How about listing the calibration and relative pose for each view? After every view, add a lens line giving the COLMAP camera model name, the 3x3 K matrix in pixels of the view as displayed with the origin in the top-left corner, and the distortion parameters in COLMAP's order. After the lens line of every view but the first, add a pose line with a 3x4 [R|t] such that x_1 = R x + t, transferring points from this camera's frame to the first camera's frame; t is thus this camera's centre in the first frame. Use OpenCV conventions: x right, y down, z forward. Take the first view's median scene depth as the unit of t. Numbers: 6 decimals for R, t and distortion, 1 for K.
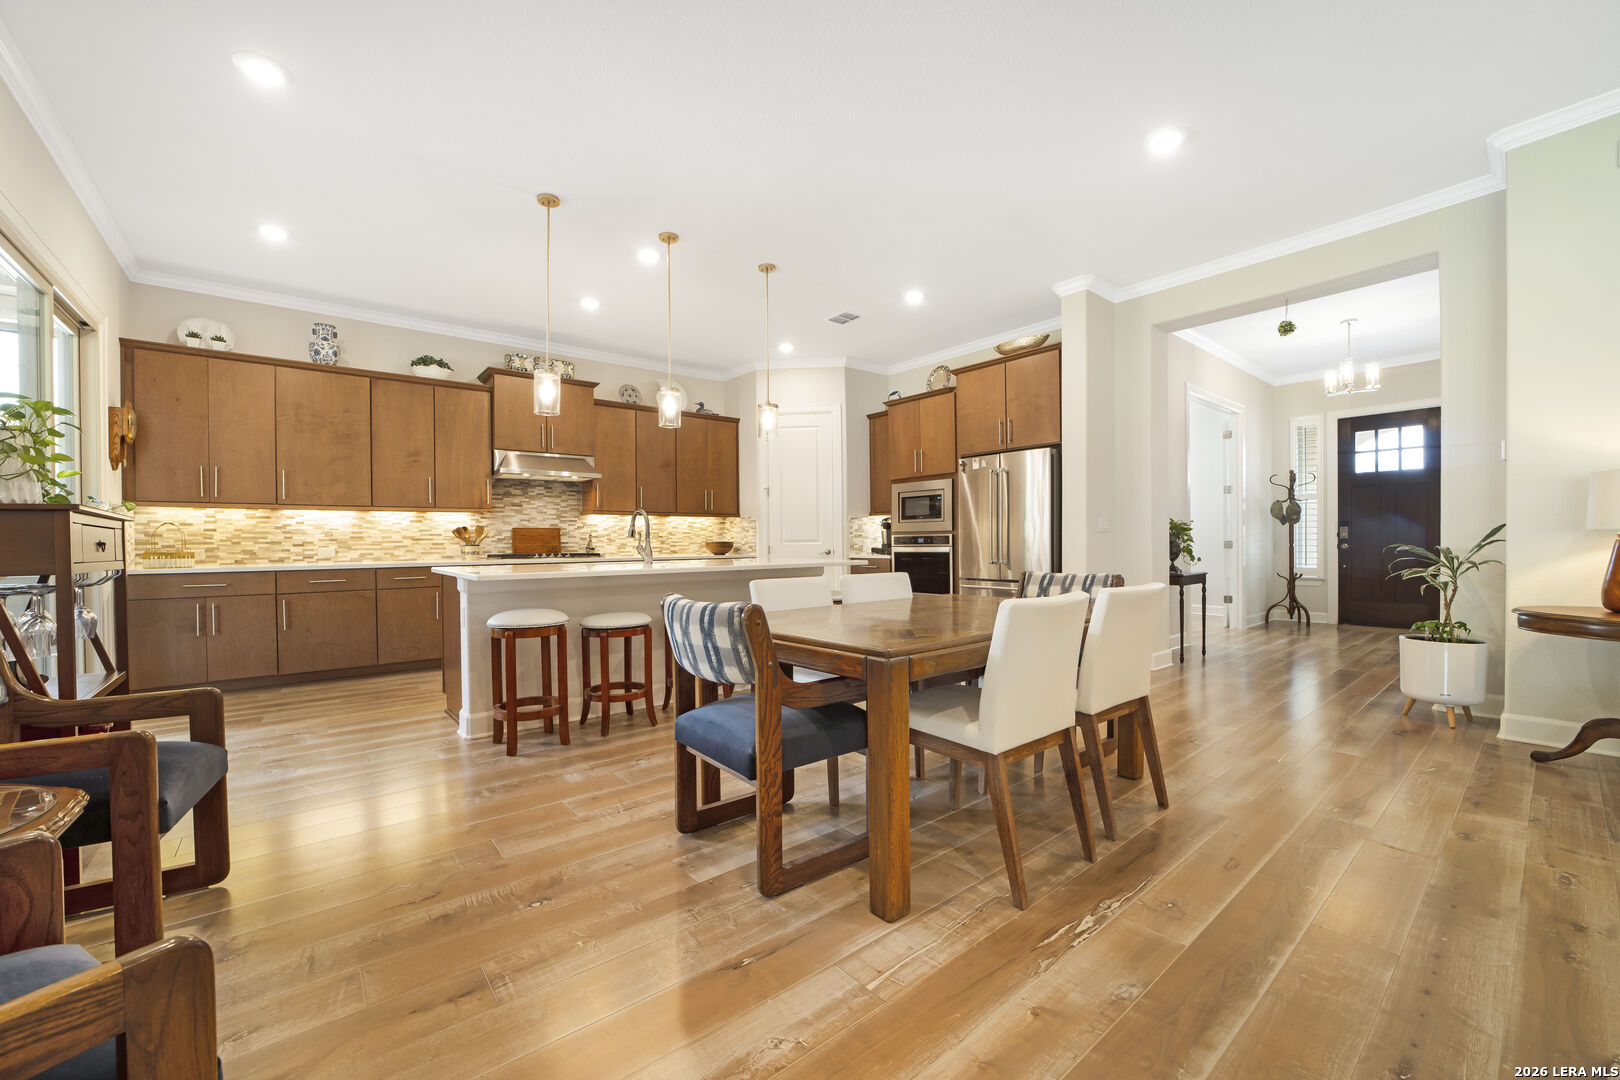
lens RADIAL K [[641.5, 0, 802.1], [0, 641.5, 549.4], [0, 0, 1]] dist [-0.008956, 0.000245]
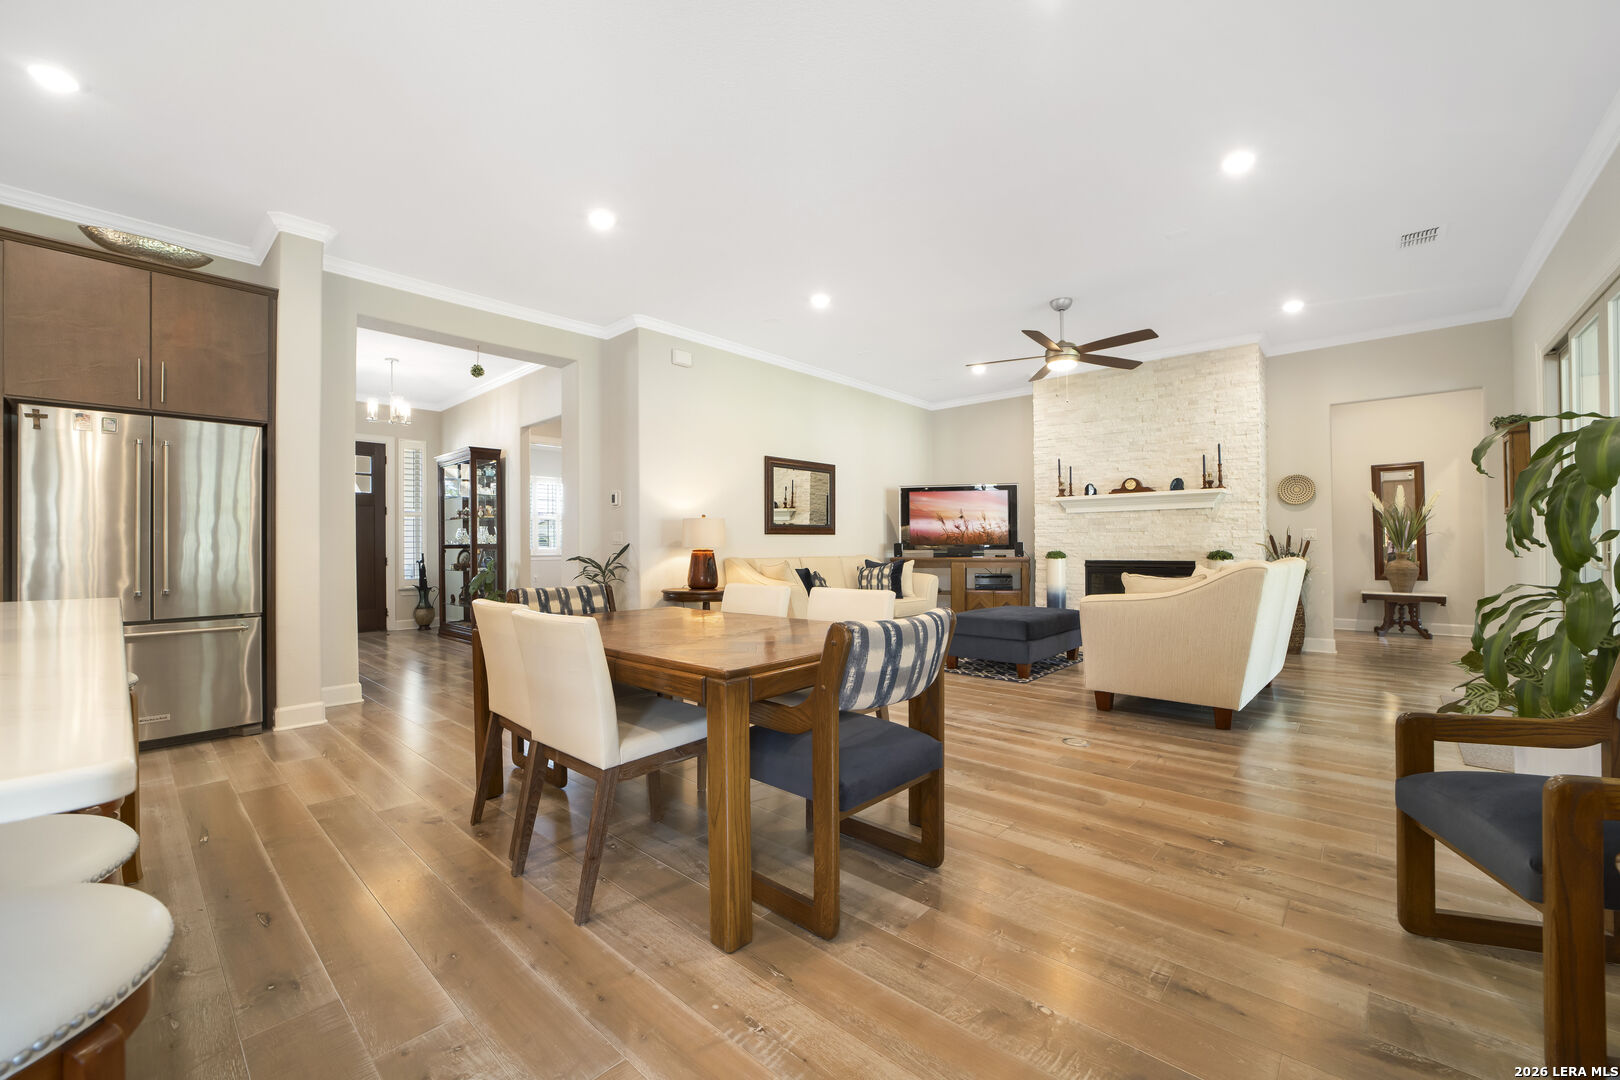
lens RADIAL K [[658.9, 0, 809.3], [0, 658.9, 534.6], [0, 0, 1]] dist [-0.001224, -0.000011]
pose [[-0.160571, 0.024741, 0.986714, -0.485326], [0.021161, 0.999542, -0.021619, -0.011062], [-0.986797, 0.017408, -0.161022, 0.572897]]
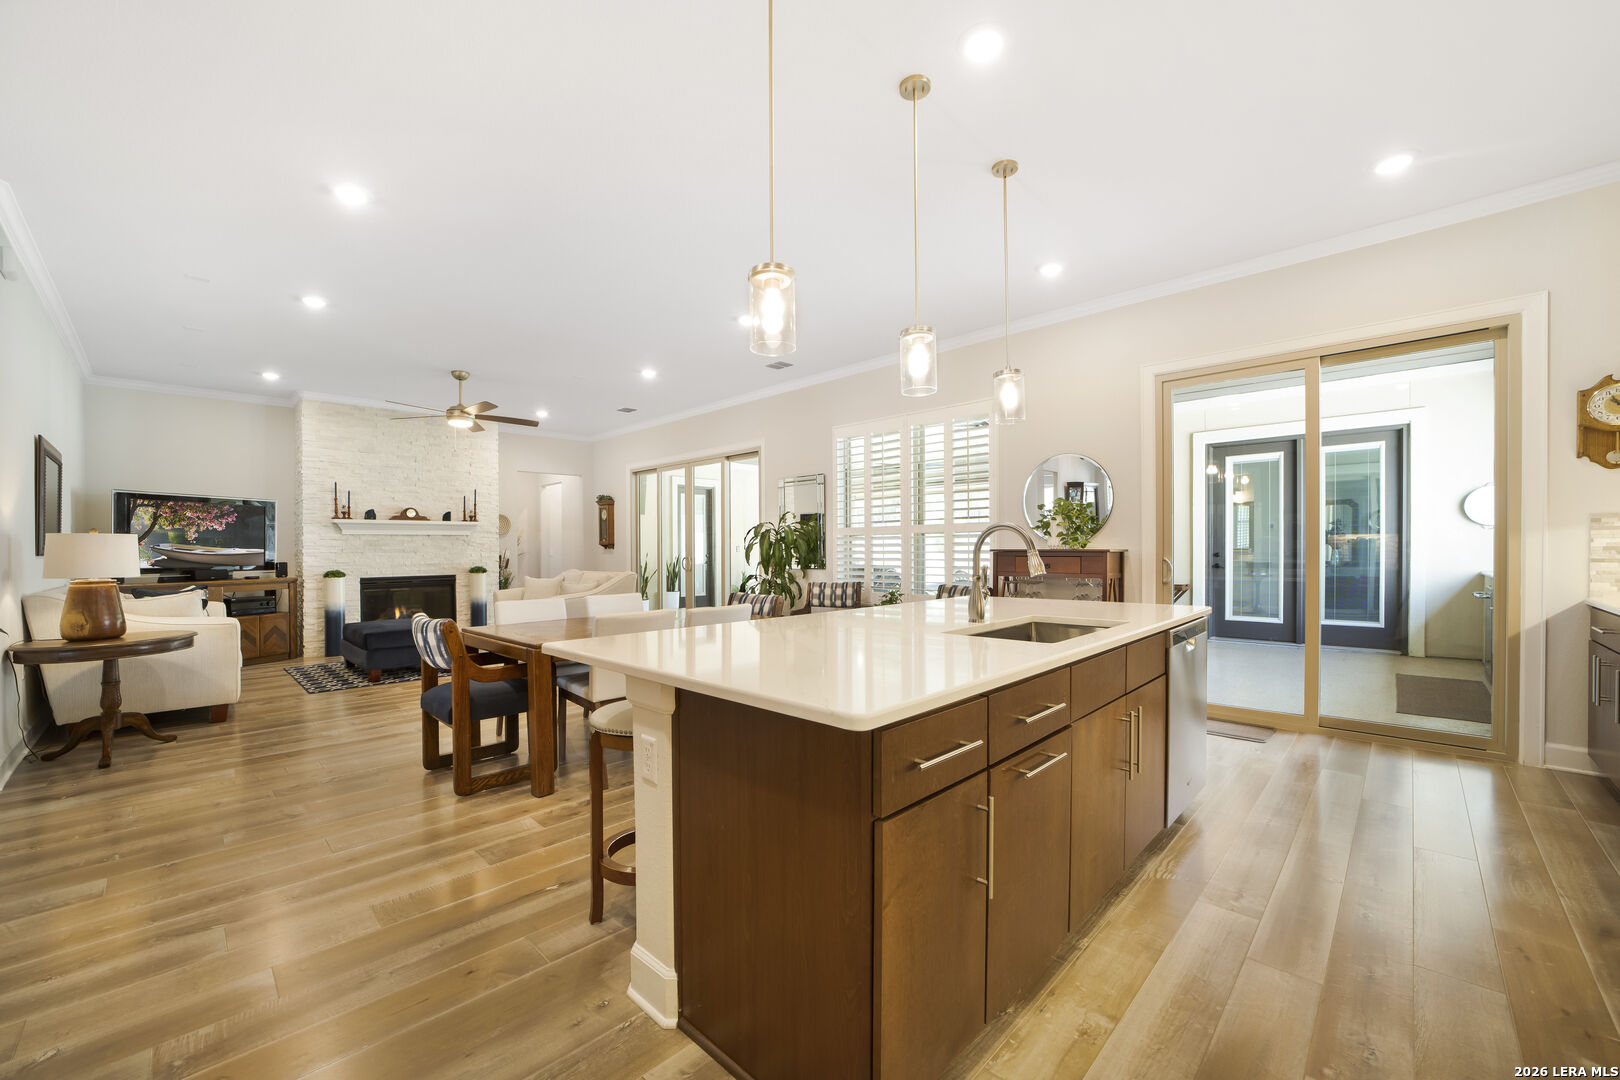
lens RADIAL K [[646.5, 0, 816.0], [0, 646.5, 547.8], [0, 0, 1]] dist [-0.000472, 0.000207]
pose [[-0.993691, 0.014132, -0.111255, -0.044226], [0.012803, 0.999838, 0.012647, -0.054124], [0.111415, 0.011143, -0.993711, 1.461860]]
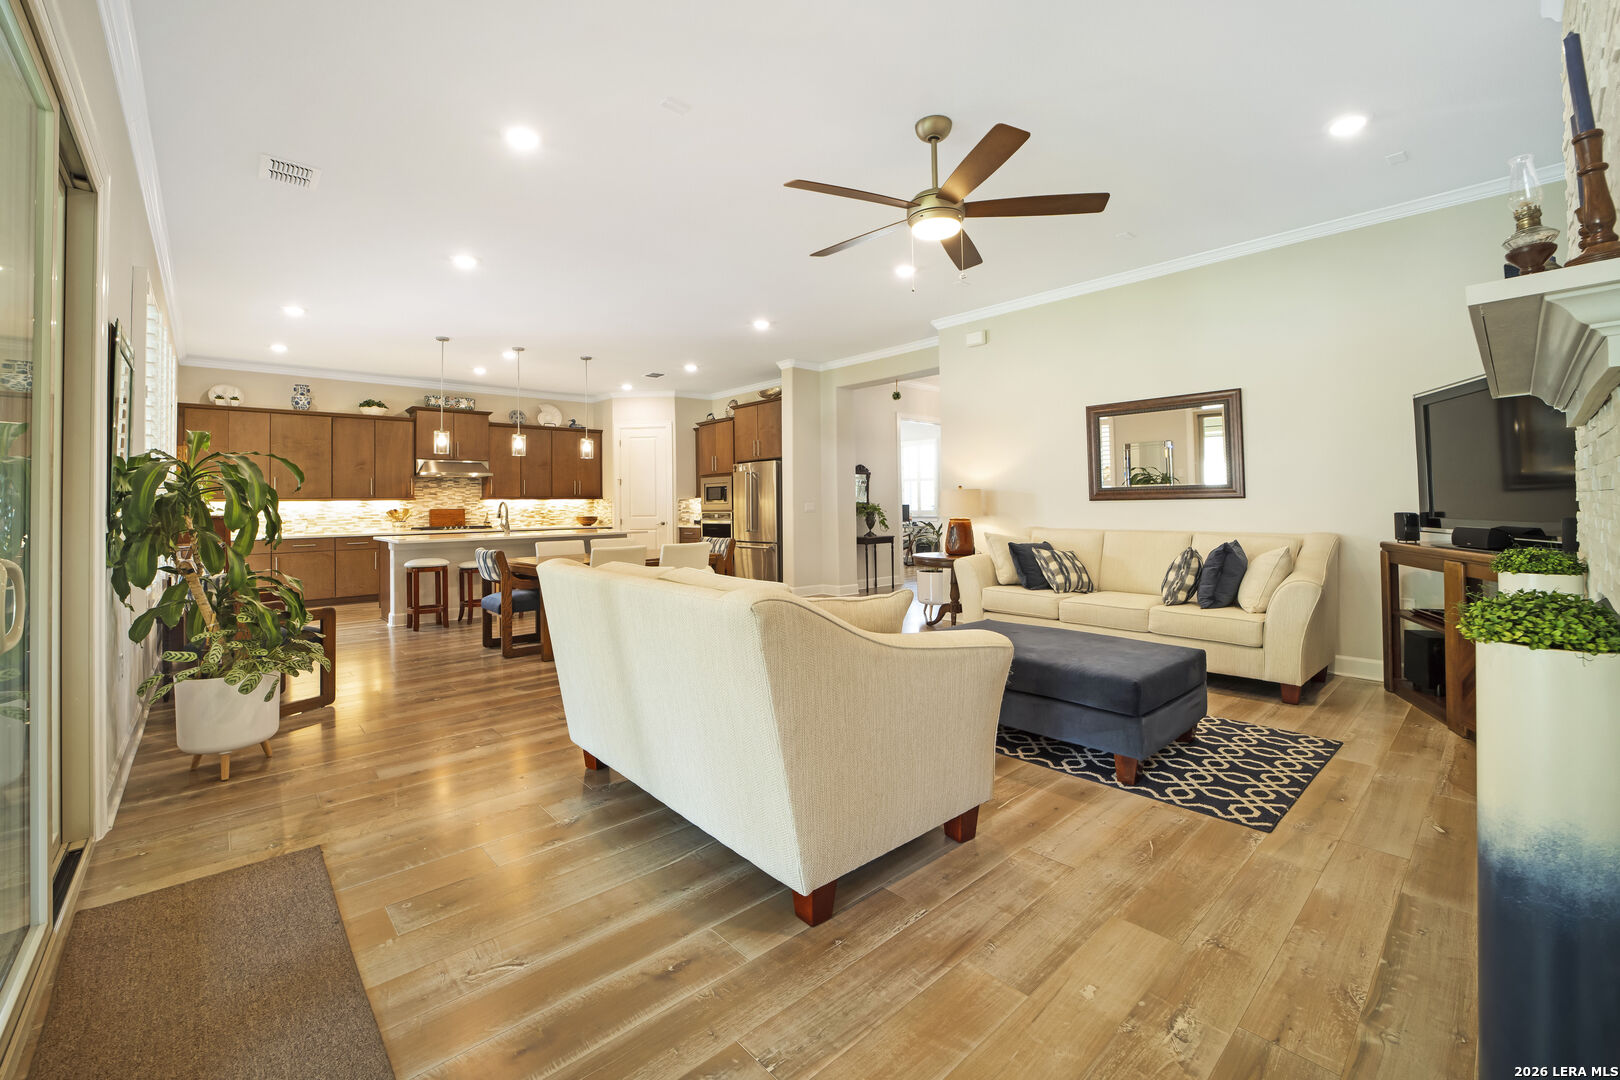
lens RADIAL K [[607.4, 0, 806.0], [0, 607.4, 501.9], [0, 0, 1]] dist [-0.000564, -0.000080]
pose [[0.994839, -0.001357, 0.101453, 0.334558], [0.003459, 0.999783, -0.020551, -0.022573], [-0.101403, 0.020796, 0.994628, -0.602185]]
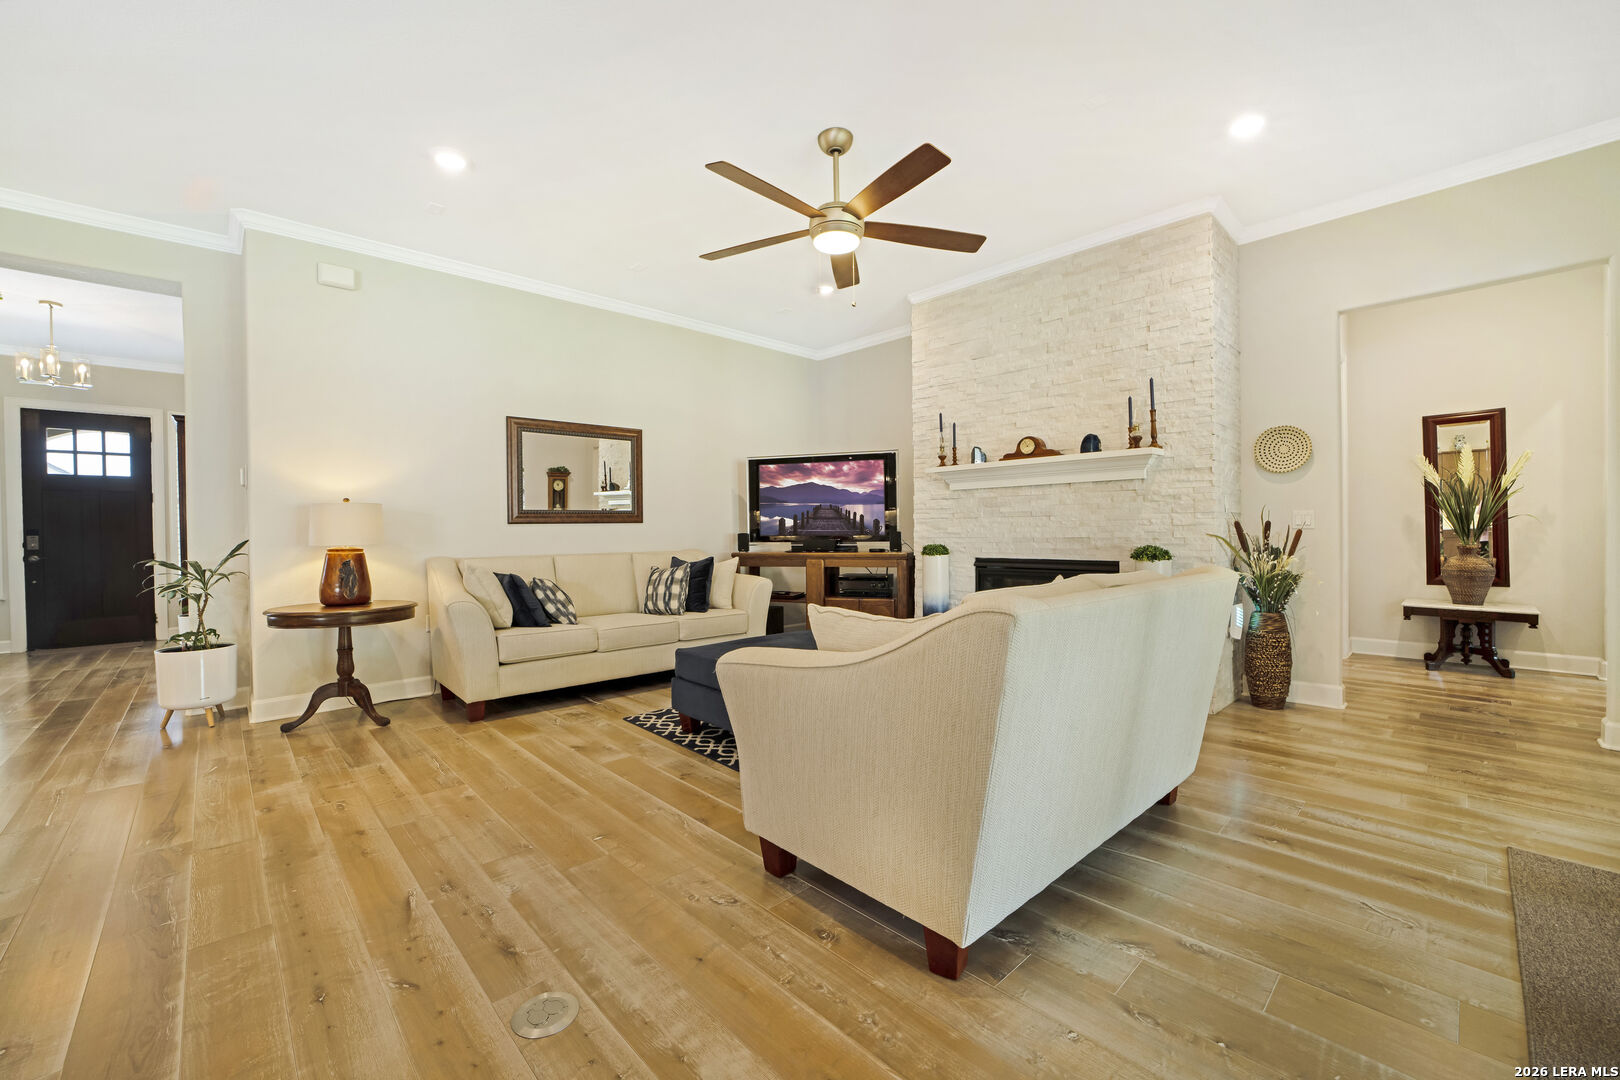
lens RADIAL K [[643.1, 0, 812.5], [0, 643.1, 529.4], [0, 0, 1]] dist [-0.010803, 0.000747]
pose [[-0.065360, 0.009036, 0.997821, -0.096373], [0.026071, 0.999633, -0.007344, -0.016109], [-0.997521, 0.025534, -0.065571, 0.021663]]
